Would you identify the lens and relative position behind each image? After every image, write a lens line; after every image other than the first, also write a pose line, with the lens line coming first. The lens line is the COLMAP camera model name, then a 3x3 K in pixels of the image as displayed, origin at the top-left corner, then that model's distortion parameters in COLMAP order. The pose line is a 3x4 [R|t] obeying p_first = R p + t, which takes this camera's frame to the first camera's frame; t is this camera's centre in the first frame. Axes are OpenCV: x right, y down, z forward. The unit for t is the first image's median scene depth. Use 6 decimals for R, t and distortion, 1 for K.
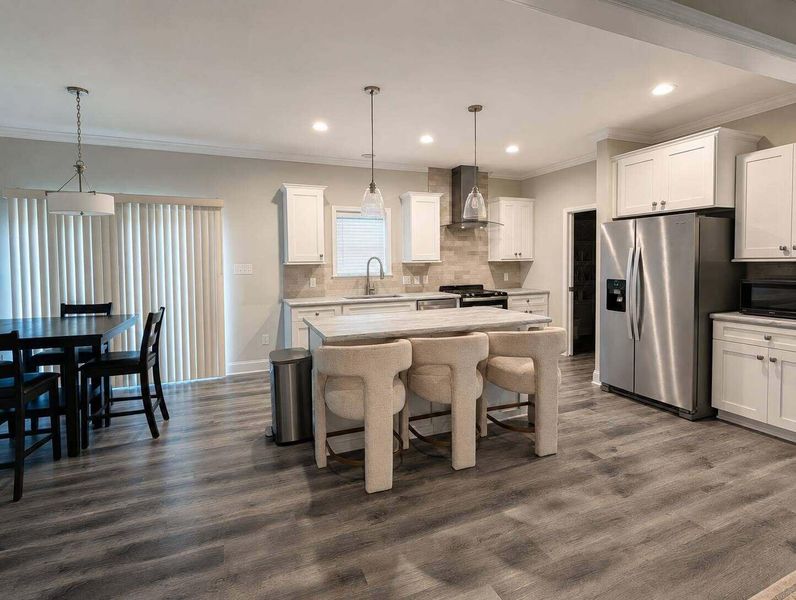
lens RADIAL K [[406.6, 0, 384.9], [0, 406.6, 249.9], [0, 0, 1]] dist [0.001200, 0.000025]
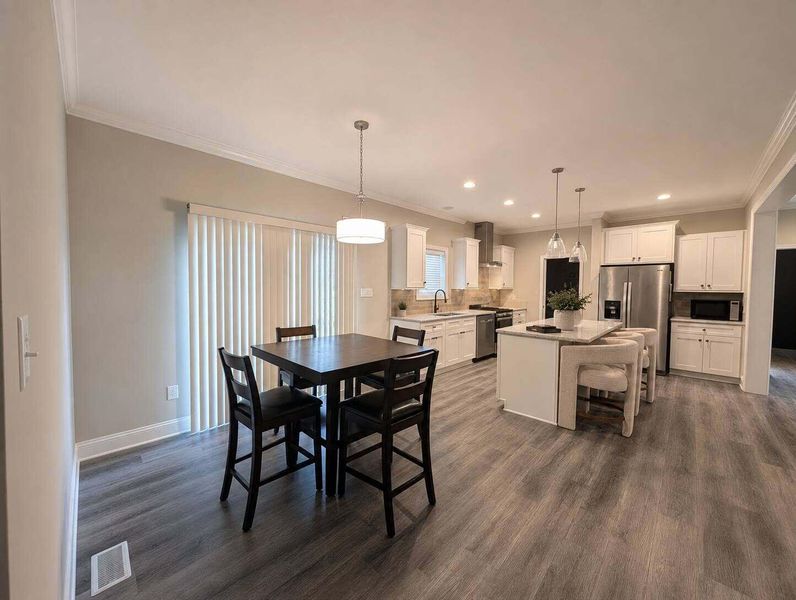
lens RADIAL K [[303.3, 0, 418.3], [0, 303.3, 287.8], [0, 0, 1]] dist [0.000069, -0.000071]
pose [[0.907552, 0.014247, 0.419697, -0.781286], [-0.027980, 0.999255, 0.026584, 0.006270], [-0.419006, -0.035870, 0.907275, 0.193797]]
